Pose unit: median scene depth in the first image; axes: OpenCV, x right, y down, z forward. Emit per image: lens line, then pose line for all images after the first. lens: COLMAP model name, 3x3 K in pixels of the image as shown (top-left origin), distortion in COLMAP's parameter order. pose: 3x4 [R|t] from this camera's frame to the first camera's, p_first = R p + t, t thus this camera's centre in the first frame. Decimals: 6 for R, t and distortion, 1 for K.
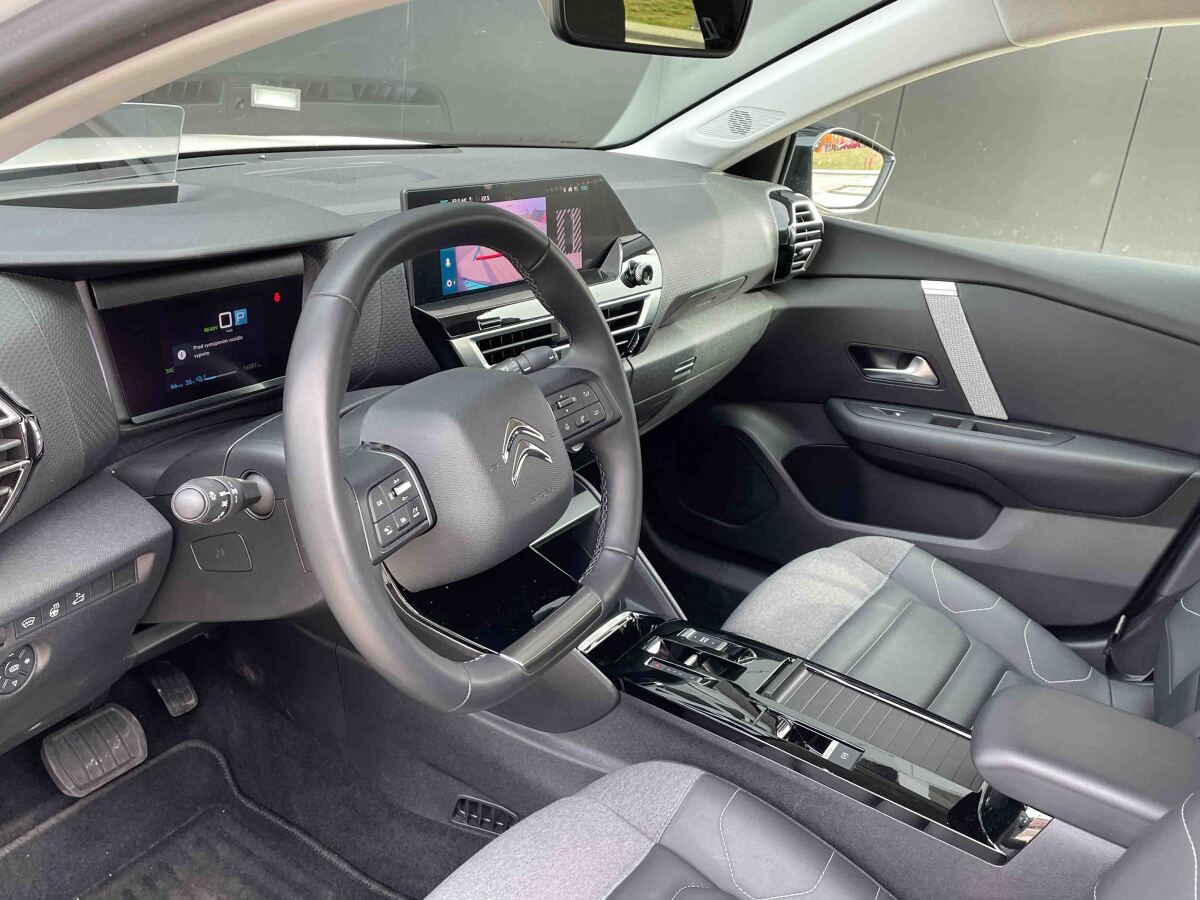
lens RADIAL K [[1131.8, 0, 600.0], [0, 1131.8, 450.0], [0, 0, 1]] dist [0.103308, -0.142883]
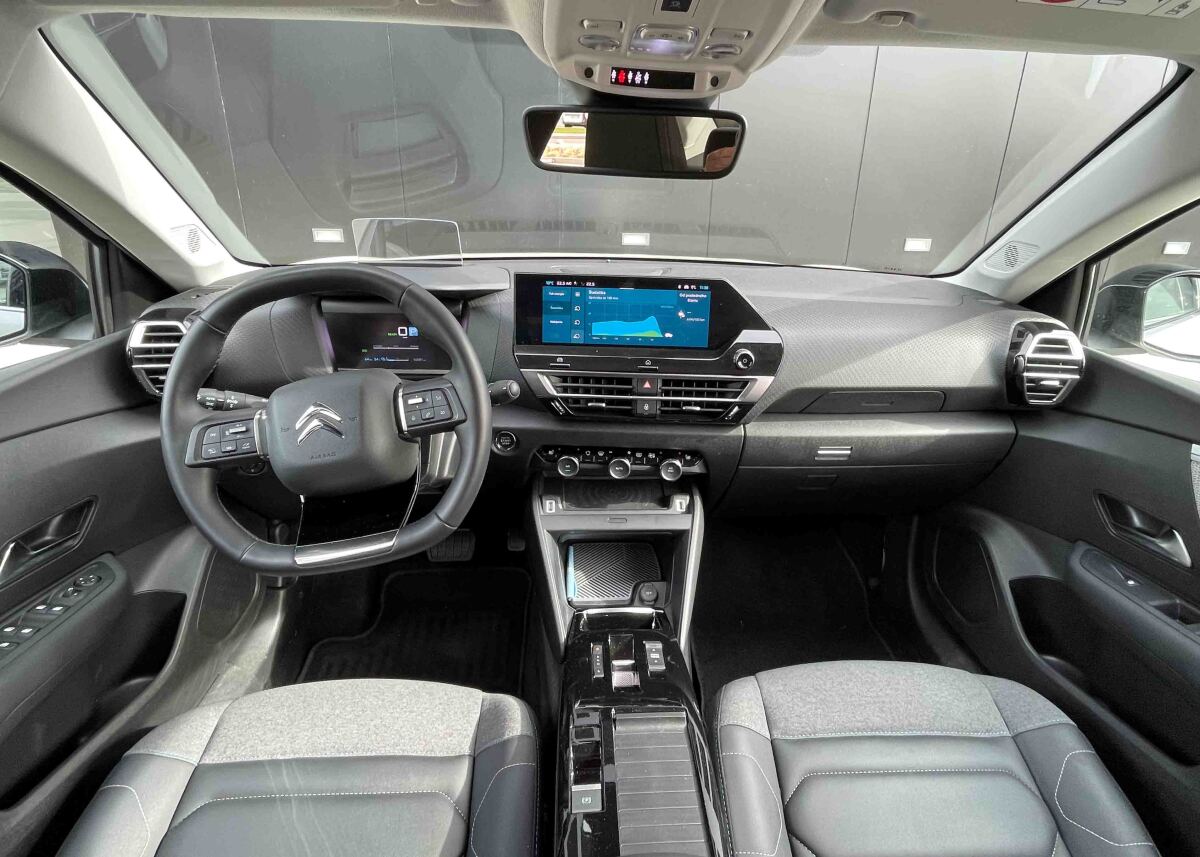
lens RADIAL K [[616.1, 0, 617.1], [0, 616.1, 404.6], [0, 0, 1]] dist [-0.004116, -0.000557]
pose [[0.575755, 0.214140, -0.789082, 0.520876], [-0.270135, 0.960719, 0.063614, -0.118868], [0.771708, 0.176532, 0.610985, 0.512660]]
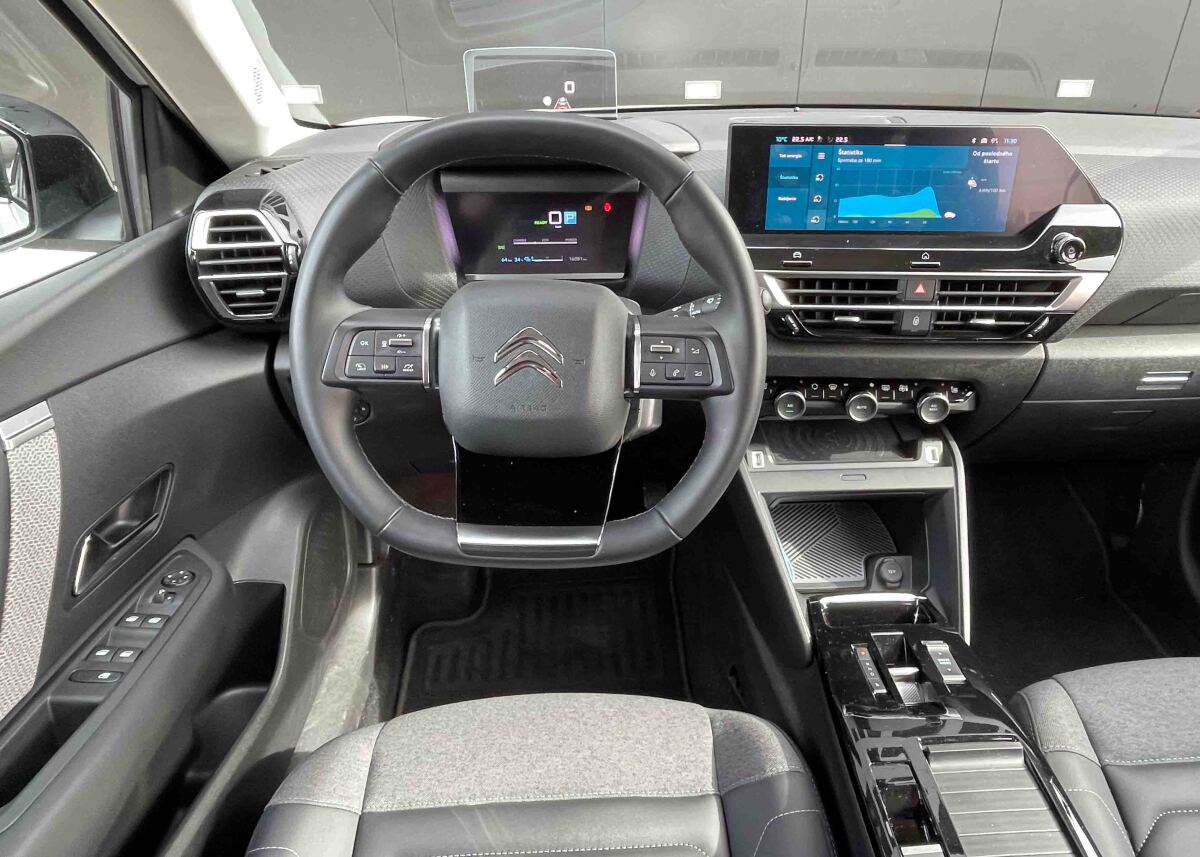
lens RADIAL K [[751.3, 0, 641.8], [0, 751.3, 426.3], [0, 0, 1]] dist [-0.001988, -0.001002]
pose [[0.569316, 0.322288, -0.756313, 0.338633], [-0.249920, 0.944265, 0.214252, -0.073800], [0.783210, 0.067040, 0.618132, 0.428297]]
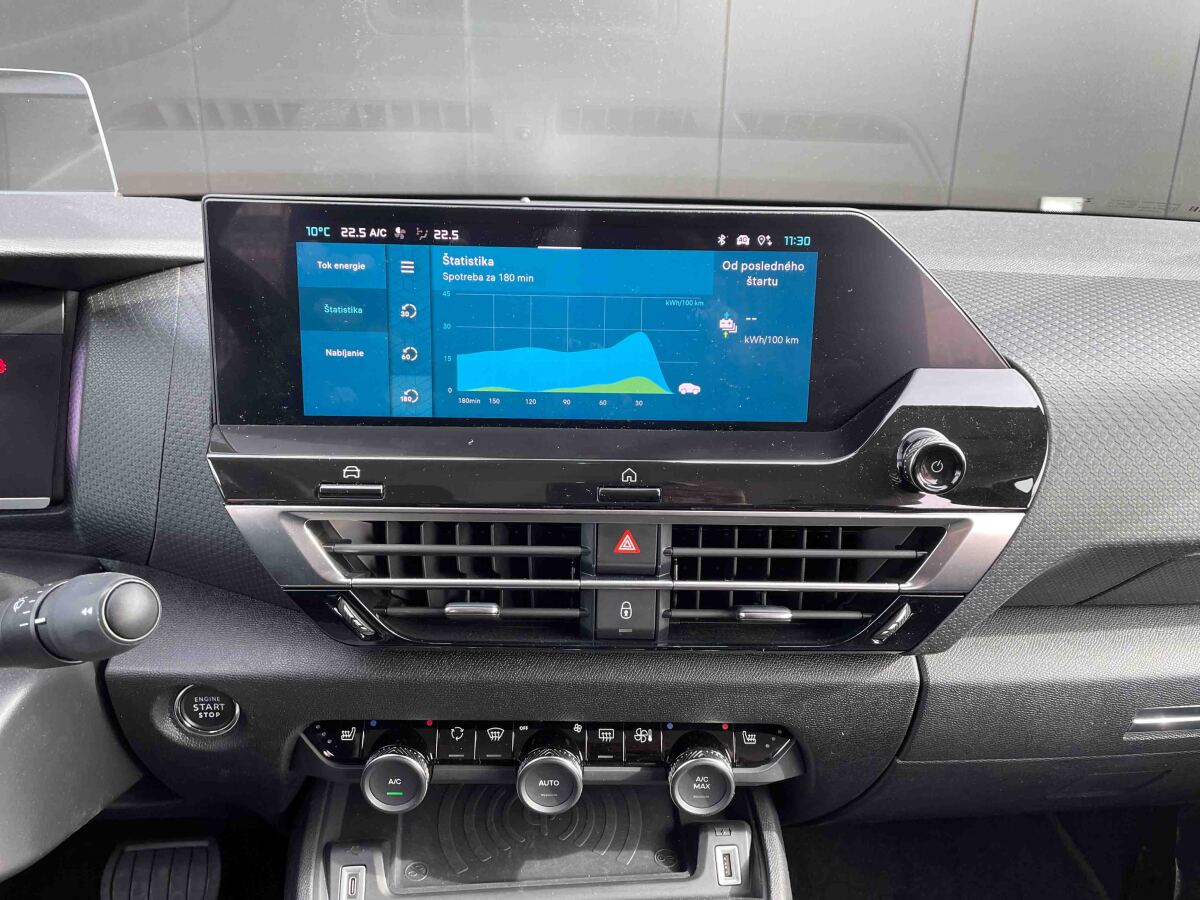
lens RADIAL K [[942.2, 0, 599.2], [0, 942.2, 447.1], [0, 0, 1]] dist [0.091424, -0.137435]
pose [[0.598054, 0.184488, -0.779933, 0.234767], [-0.254596, 0.966471, 0.033388, -0.148918], [0.759942, 0.178600, 0.624972, 0.736837]]
